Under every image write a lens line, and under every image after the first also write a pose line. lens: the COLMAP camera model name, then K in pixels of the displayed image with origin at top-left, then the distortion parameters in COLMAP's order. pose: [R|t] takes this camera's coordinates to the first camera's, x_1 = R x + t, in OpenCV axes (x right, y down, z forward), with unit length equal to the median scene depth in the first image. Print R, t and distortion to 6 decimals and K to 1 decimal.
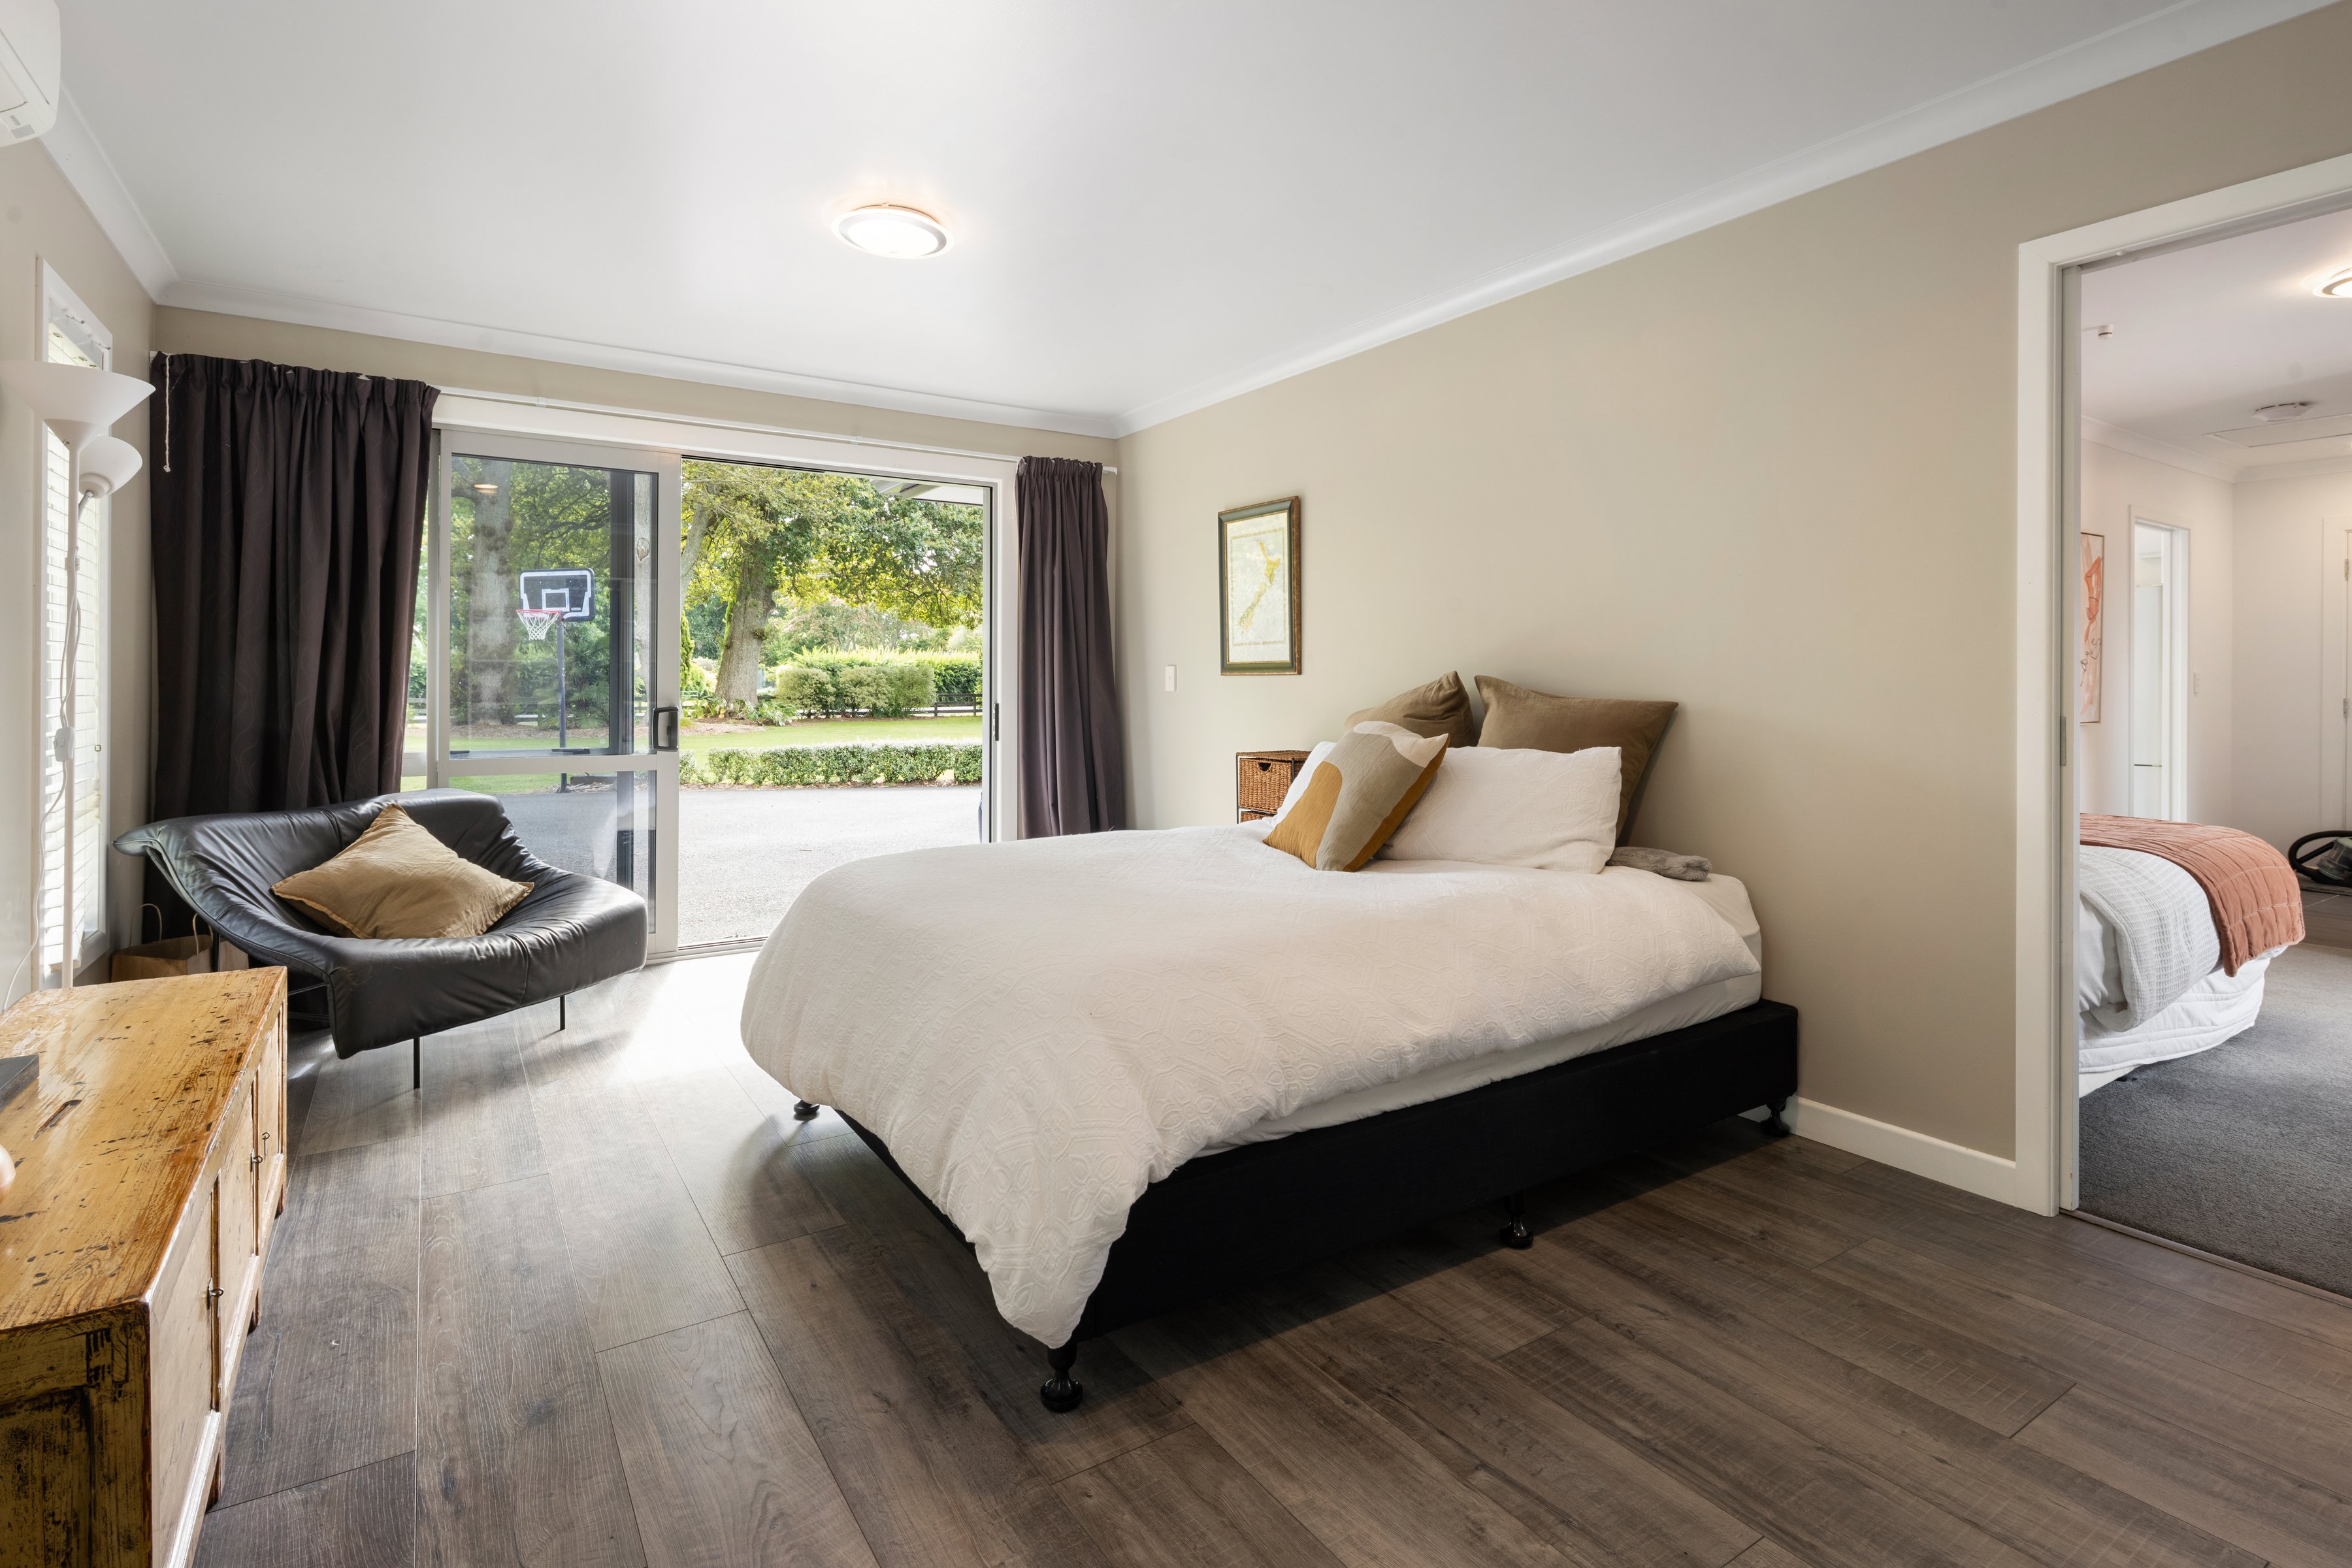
lens RADIAL K [[1134.0, 0, 1180.5], [0, 1134.0, 685.9], [0, 0, 1]] dist [0.000303, -0.000102]
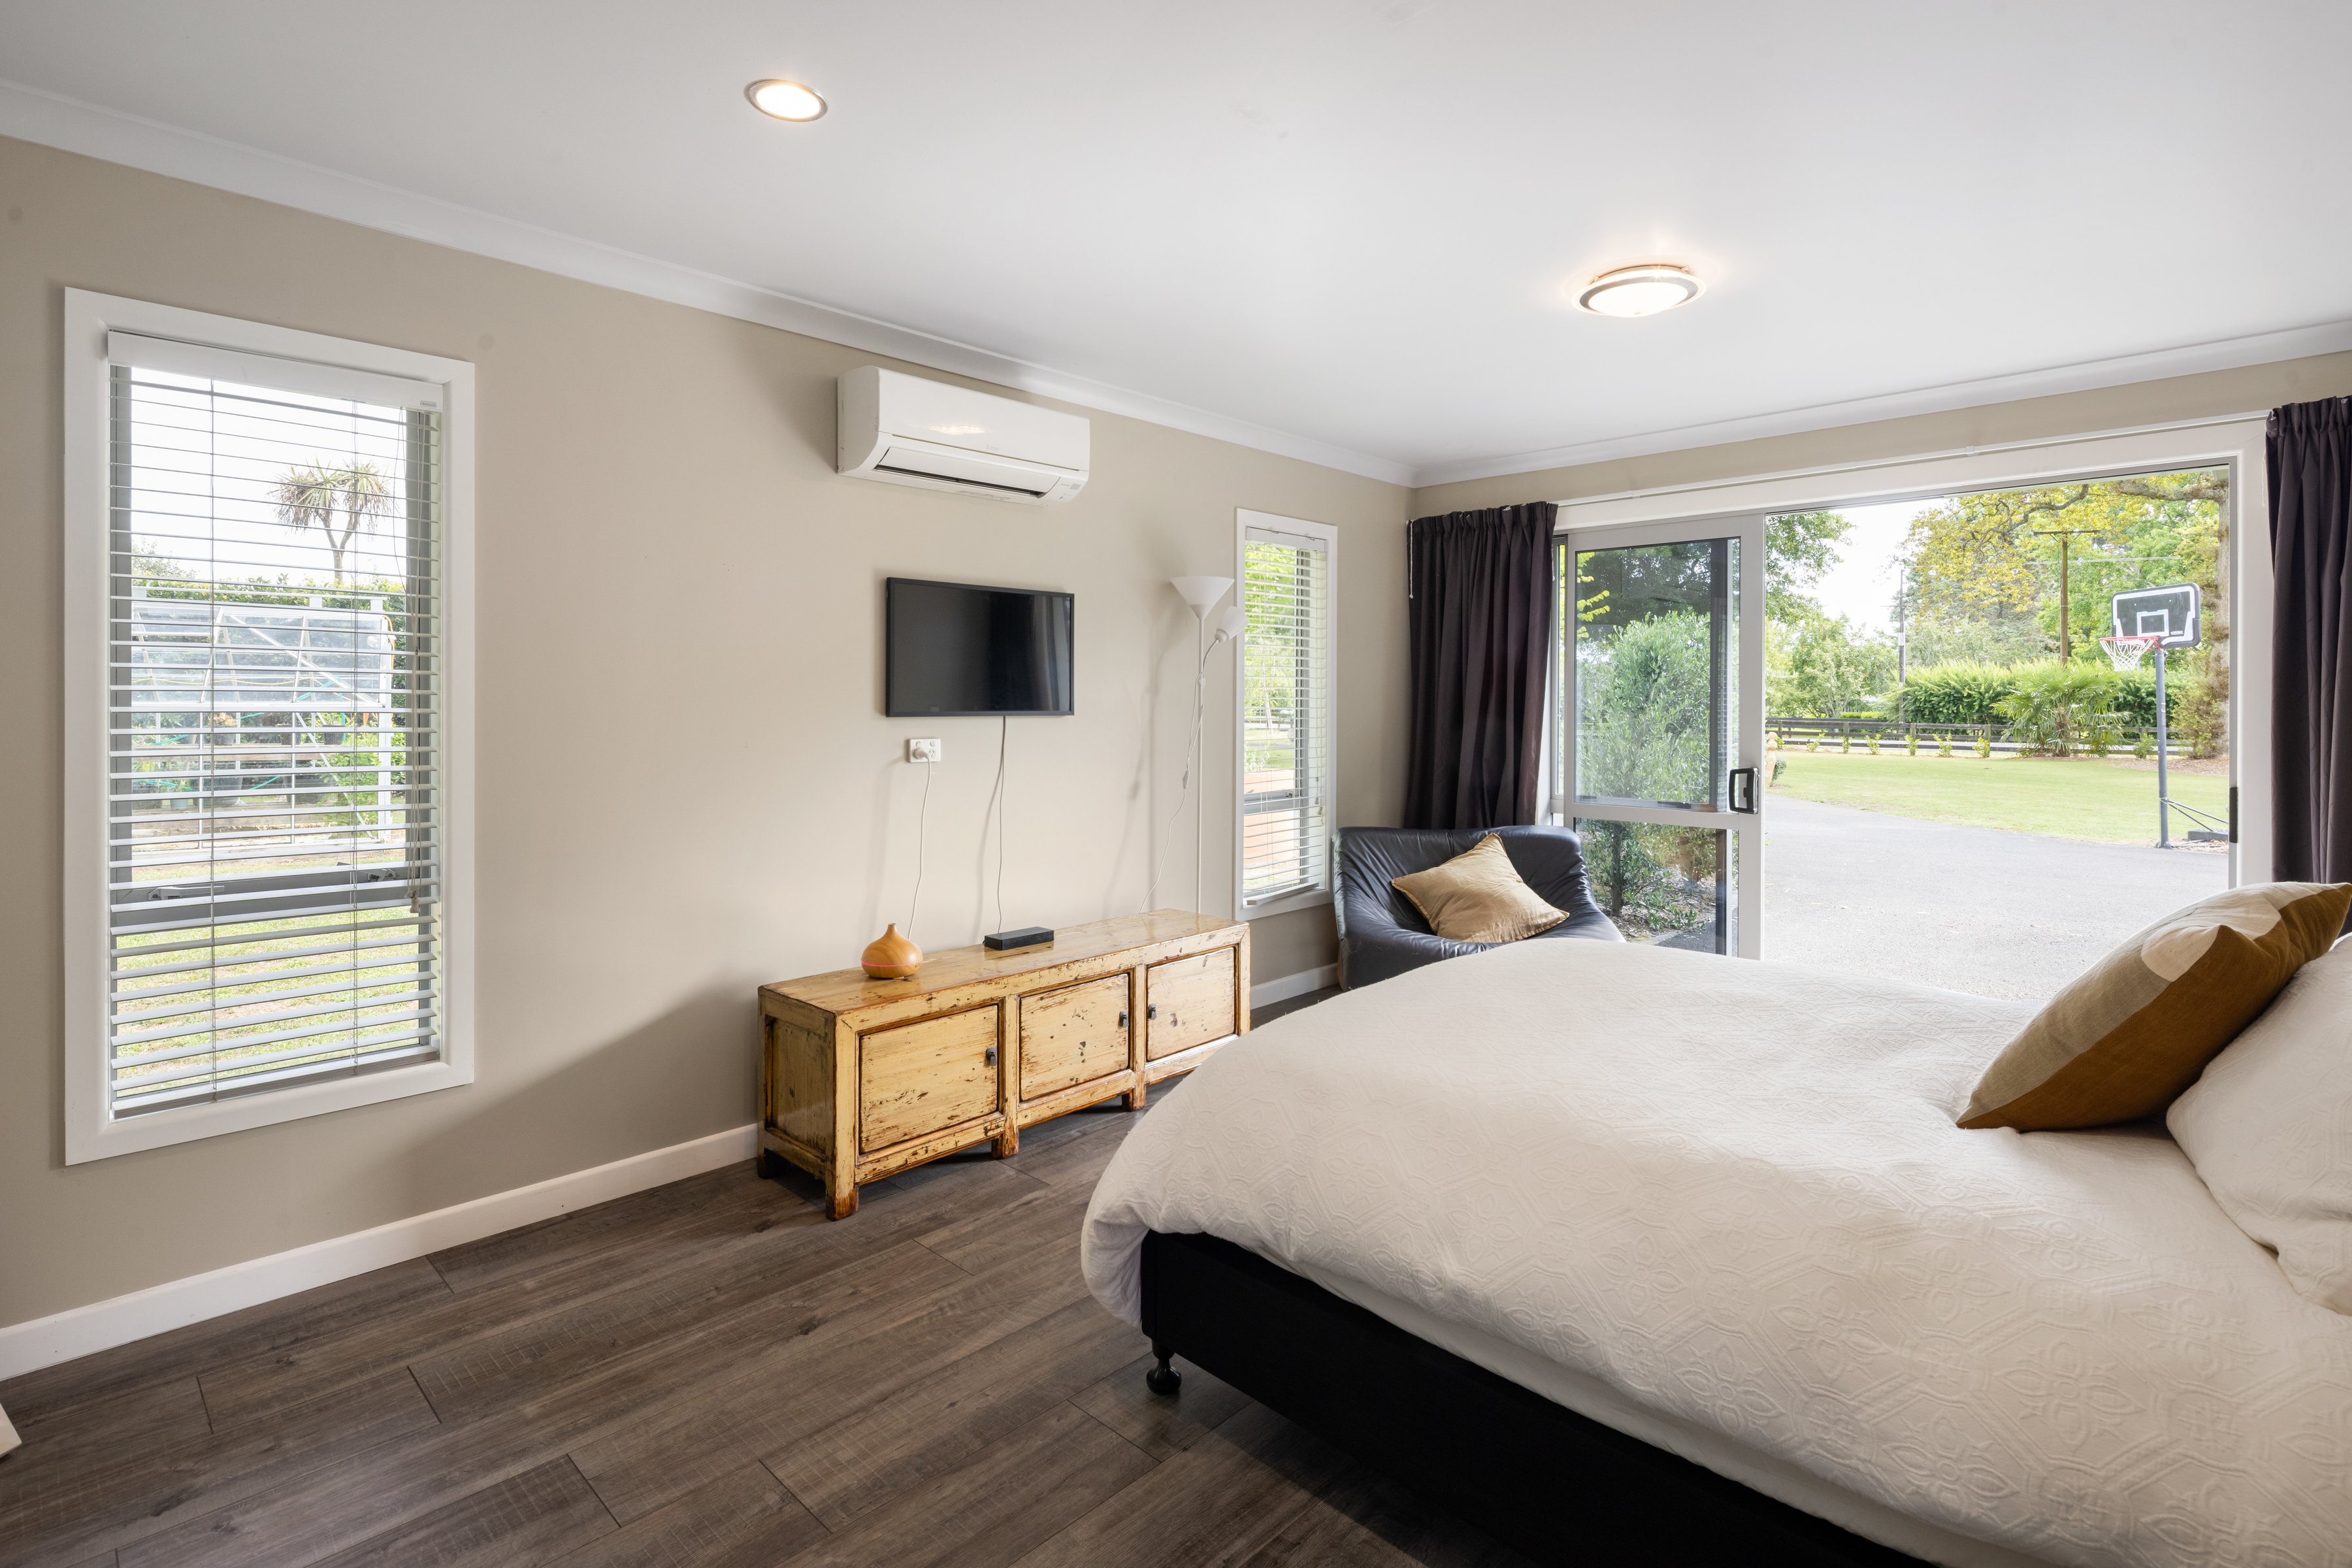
lens RADIAL K [[1142.0, 0, 1172.4], [0, 1142.0, 699.3], [0, 0, 1]] dist [-0.001058, -0.000439]
pose [[0.209430, -0.004040, -0.977815, 0.532301], [-0.003283, 0.999983, -0.004835, -0.045735], [0.977818, 0.004223, 0.209413, 0.367574]]
